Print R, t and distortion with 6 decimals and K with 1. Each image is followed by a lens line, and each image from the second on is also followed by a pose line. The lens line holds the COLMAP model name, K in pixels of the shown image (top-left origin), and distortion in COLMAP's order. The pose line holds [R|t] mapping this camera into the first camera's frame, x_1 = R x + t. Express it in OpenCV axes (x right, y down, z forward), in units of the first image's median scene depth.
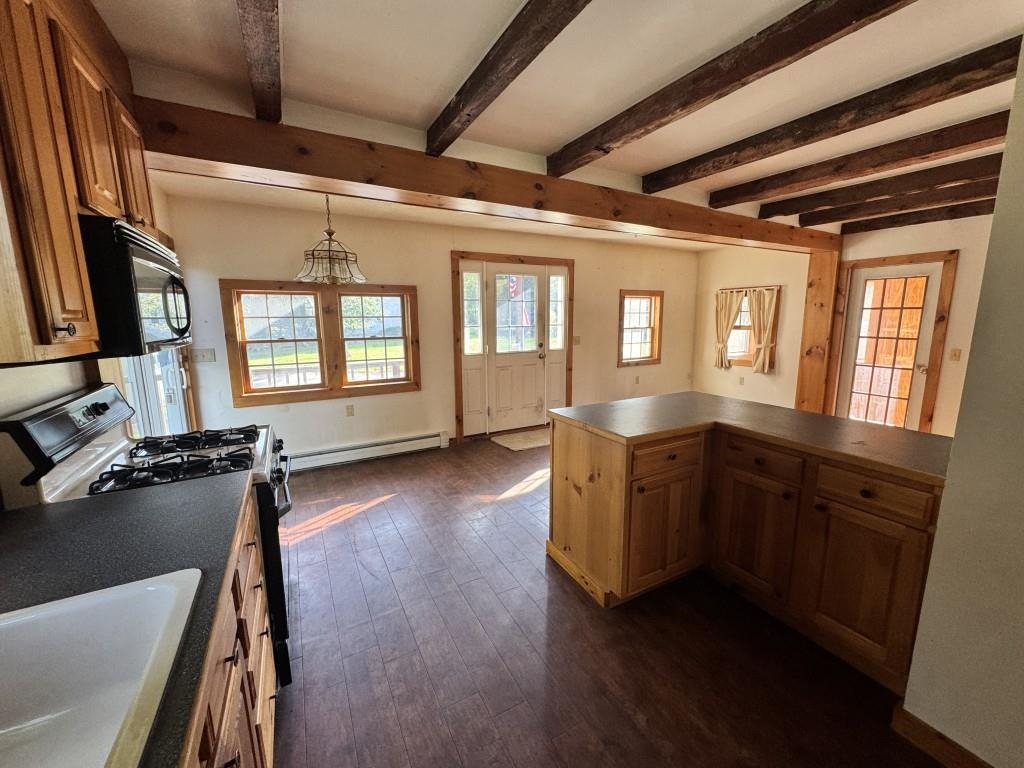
lens RADIAL K [[409.0, 0, 512.1], [0, 409.0, 381.6], [0, 0, 1]] dist [0.000145, 0.000049]
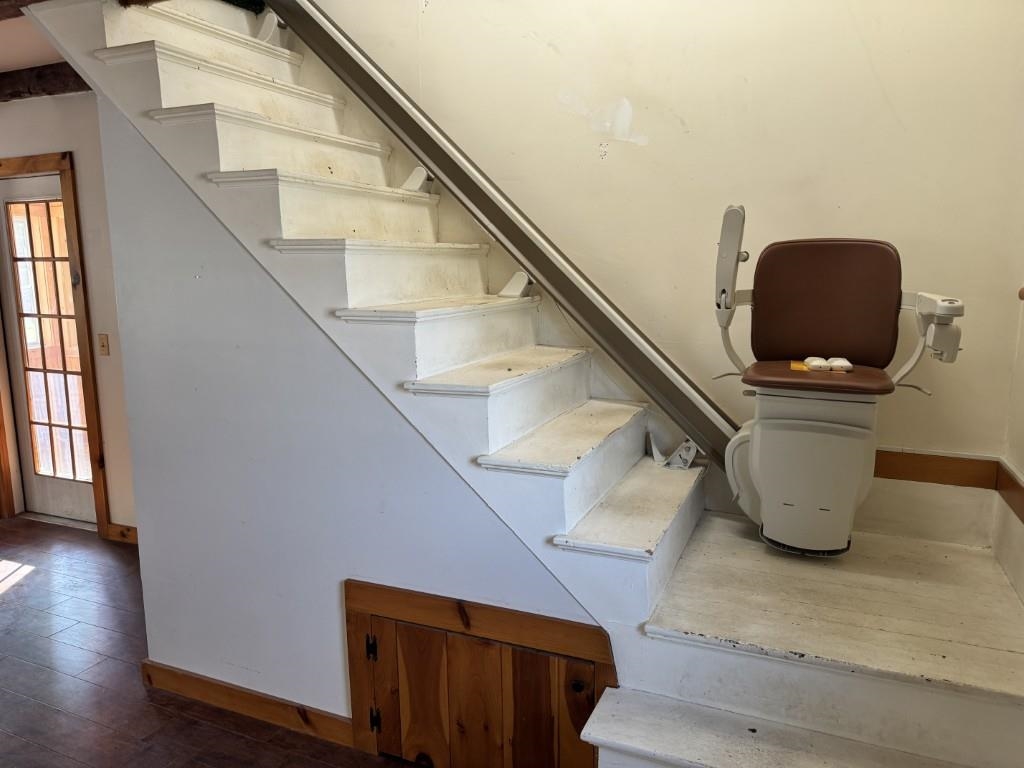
lens RADIAL K [[715.6, 0, 512.0], [0, 715.6, 384.0], [0, 0, 1]] dist [0.073510, -0.100939]
pose [[0.792370, -0.095993, 0.602442, 0.957556], [0.104868, 0.994275, 0.020498, 0.027055], [-0.600960, 0.046935, 0.797900, -0.109166]]
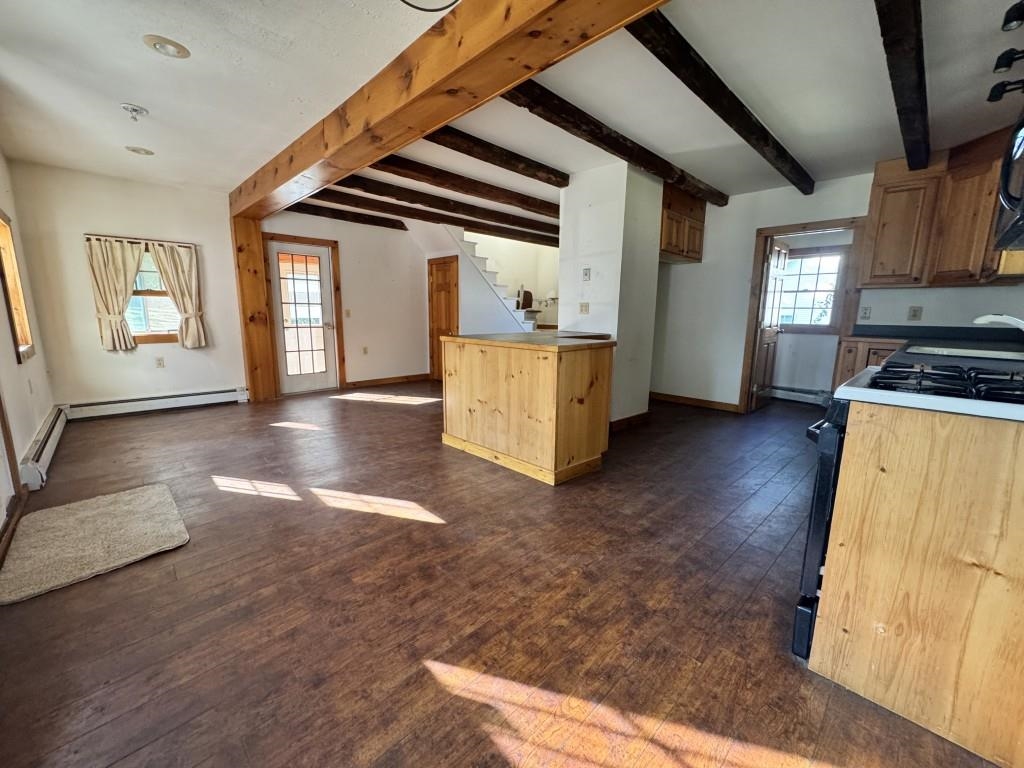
lens RADIAL K [[409.0, 0, 512.1], [0, 409.0, 381.6], [0, 0, 1]] dist [0.000145, 0.000049]
pose [[-0.263657, -0.160857, 0.951110, -0.547959], [0.144209, 0.968344, 0.203748, -0.044445], [-0.953776, 0.190878, -0.232114, 0.847557]]
